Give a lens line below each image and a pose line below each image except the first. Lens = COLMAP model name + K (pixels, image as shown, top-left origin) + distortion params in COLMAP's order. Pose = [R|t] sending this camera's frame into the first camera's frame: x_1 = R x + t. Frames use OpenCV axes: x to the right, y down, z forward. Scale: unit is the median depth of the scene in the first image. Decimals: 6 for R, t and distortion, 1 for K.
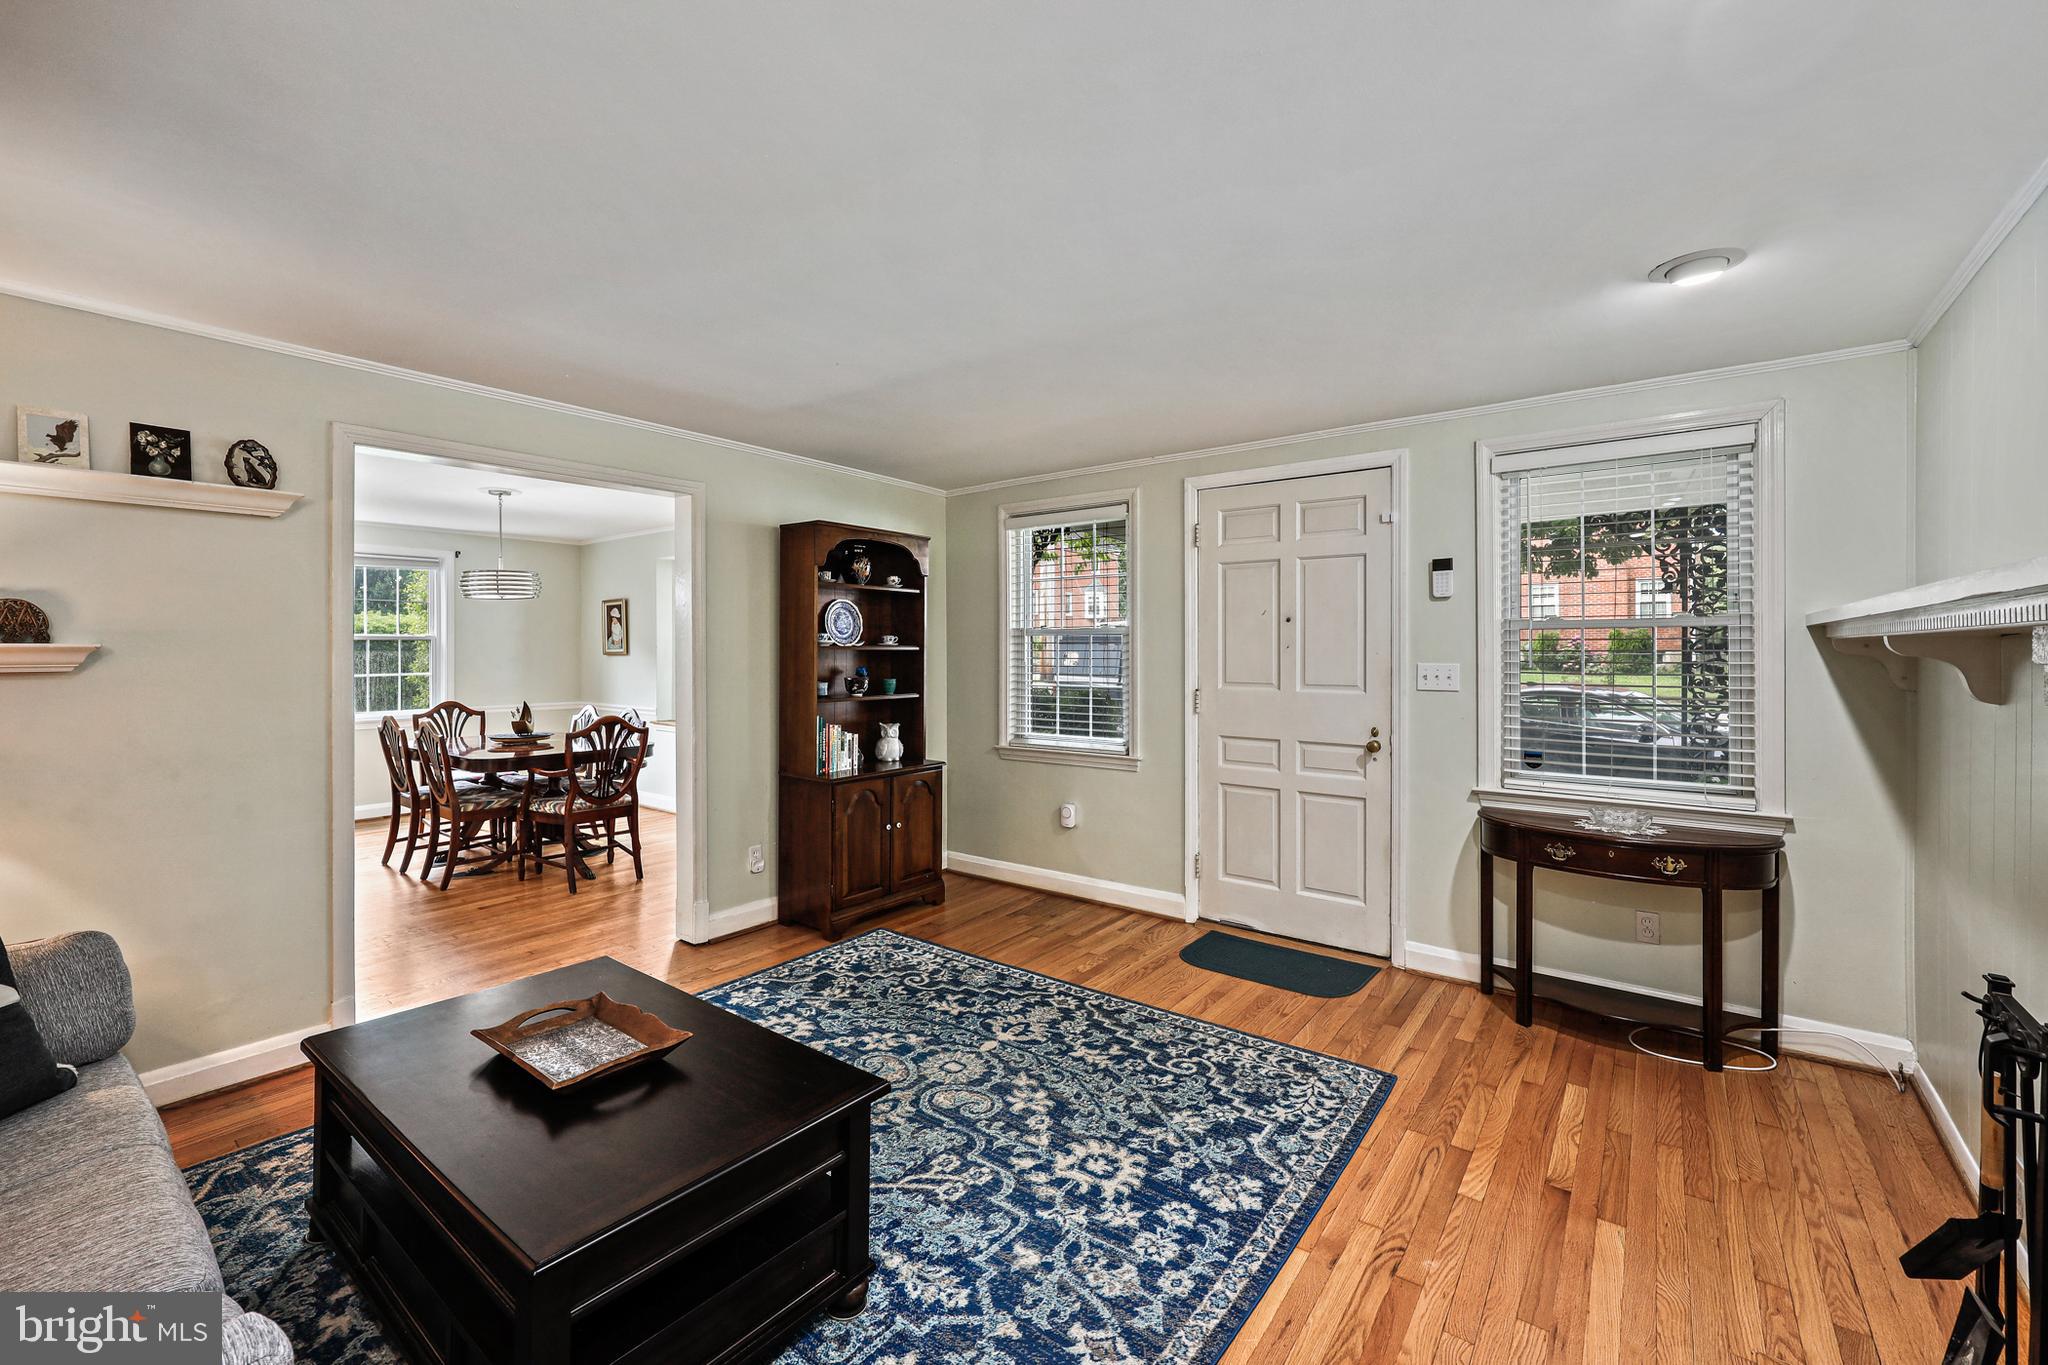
lens RADIAL K [[822.6, 0, 1028.8], [0, 822.6, 674.2], [0, 0, 1]] dist [0.000806, 0.000252]
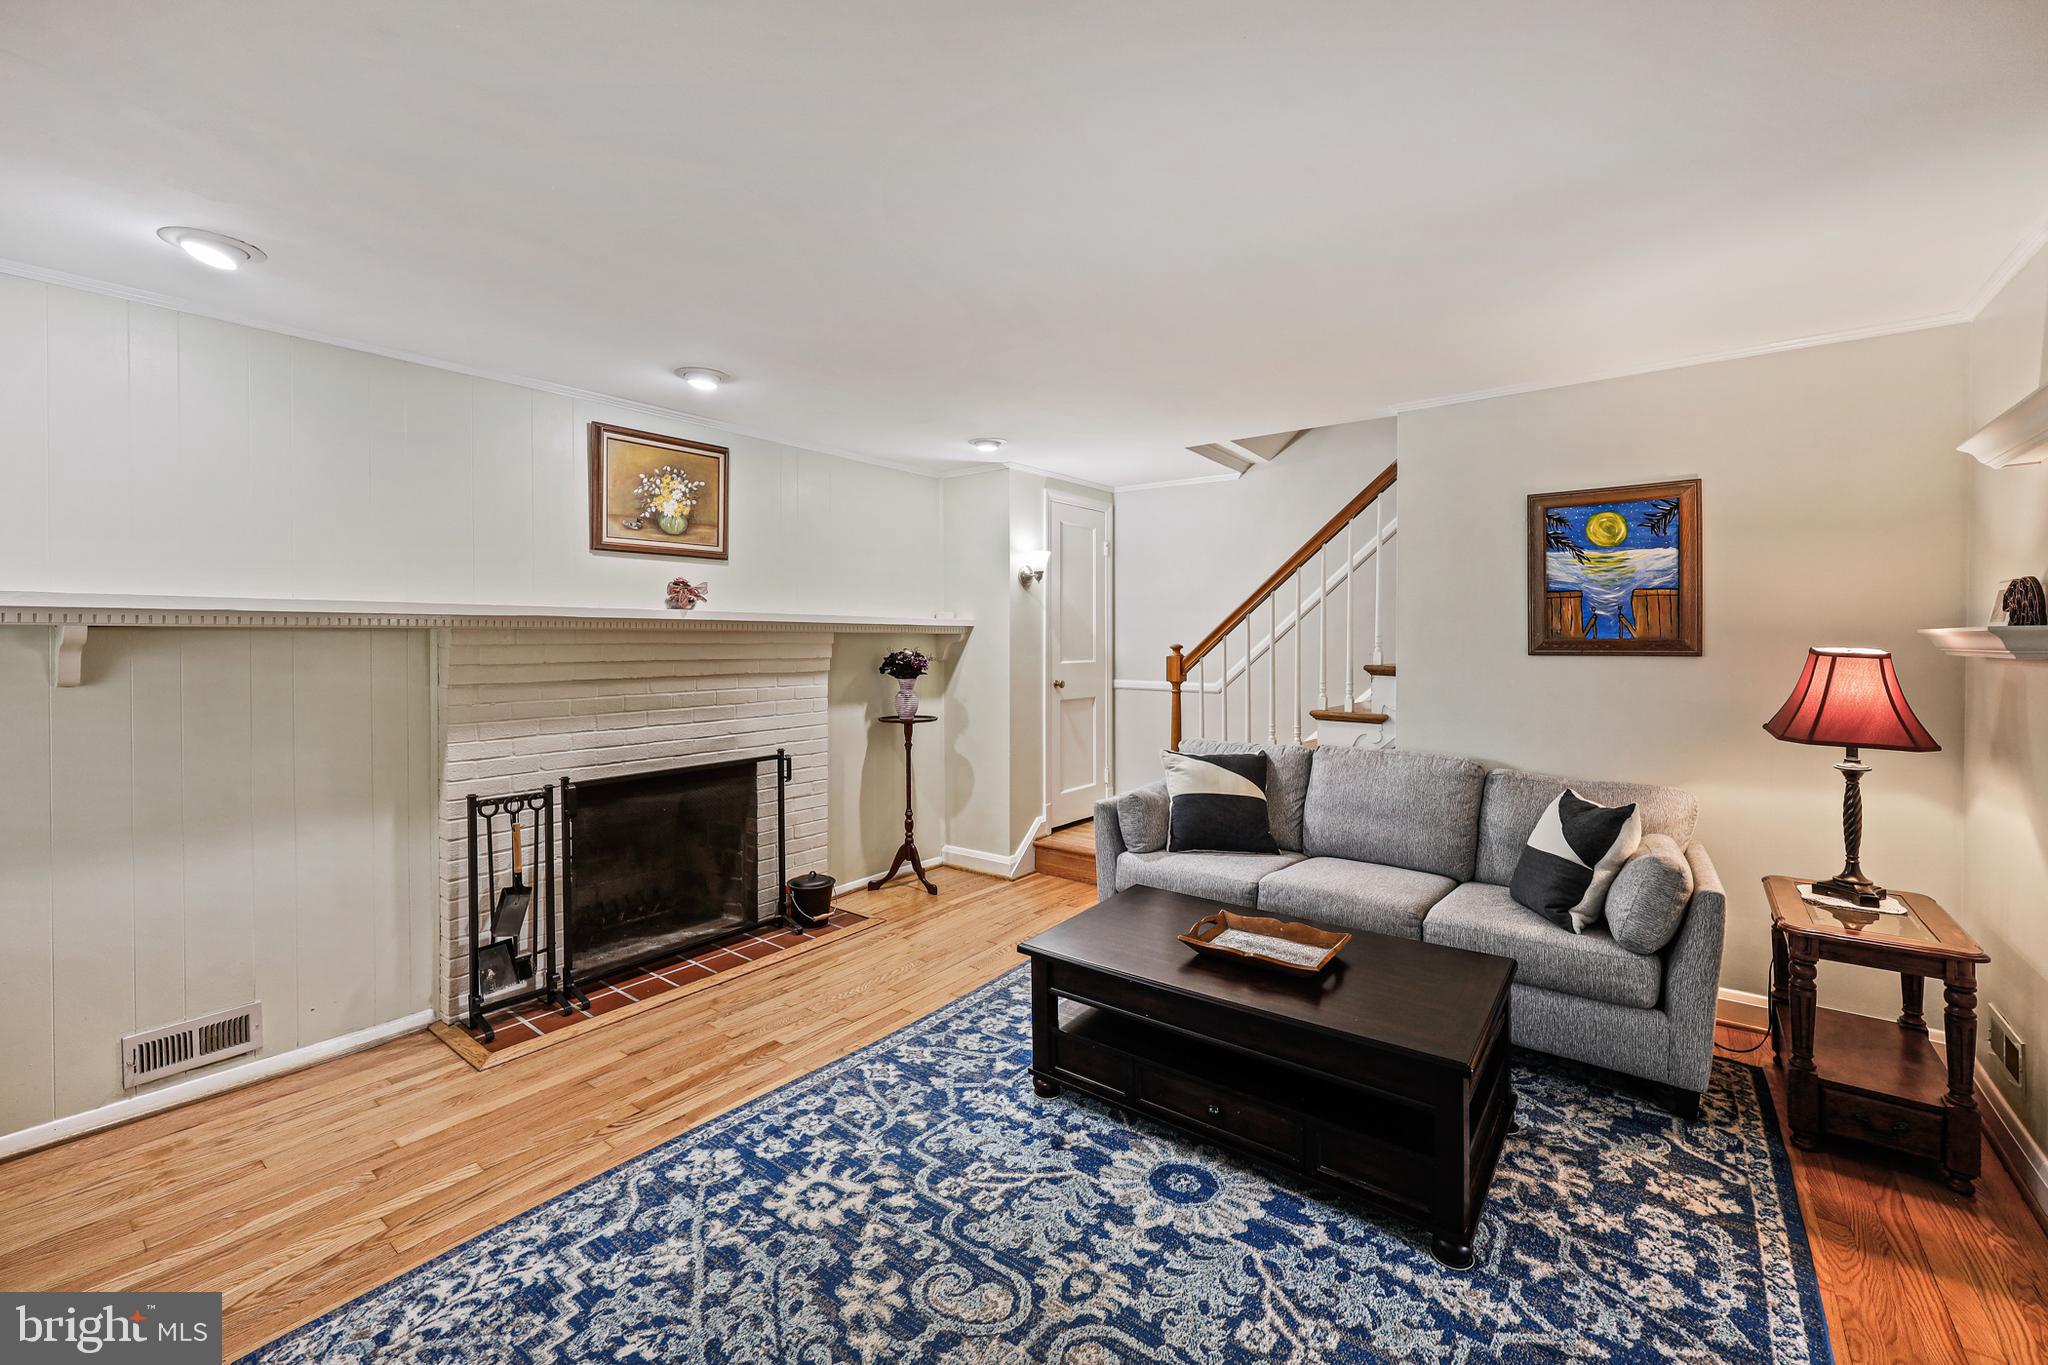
lens RADIAL K [[839.3, 0, 1029.5], [0, 839.3, 640.0], [0, 0, 1]] dist [0.000550, 0.000019]
pose [[-0.999991, 0.003884, 0.001618, -0.147675], [0.003930, 0.999556, 0.029546, -0.051529], [-0.001503, 0.029552, -0.999562, 1.855856]]
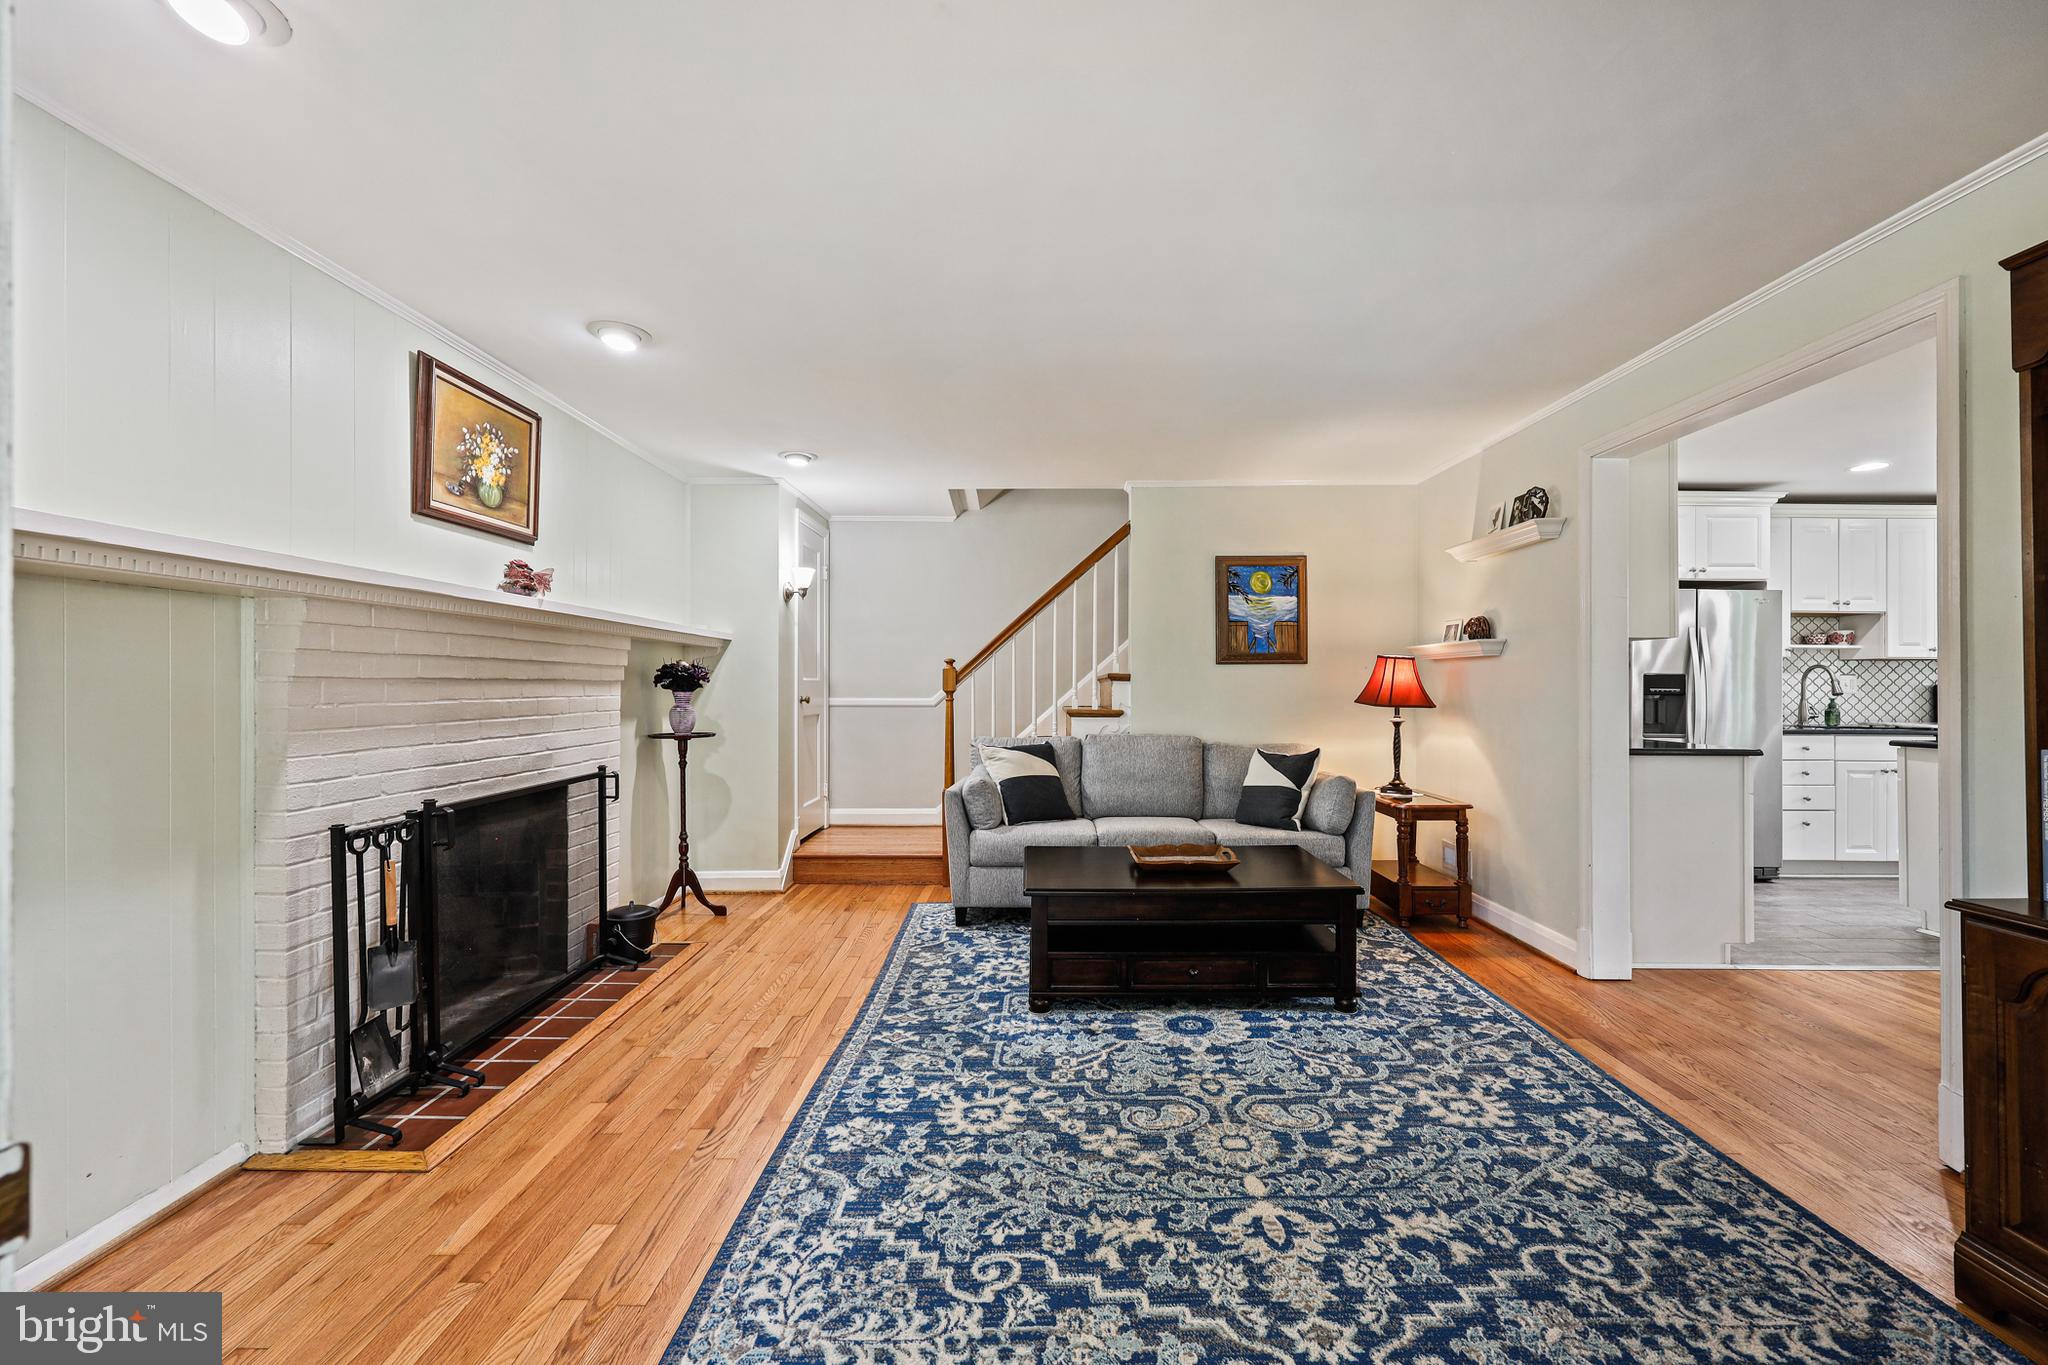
lens RADIAL K [[822.6, 0, 1028.8], [0, 822.6, 674.2], [0, 0, 1]] dist [0.000806, 0.000252]
pose [[-0.796620, -0.003044, -0.604473, 0.645074], [-0.012162, 0.999866, 0.010992, 0.029368], [0.604358, 0.016108, -0.796550, 1.789925]]
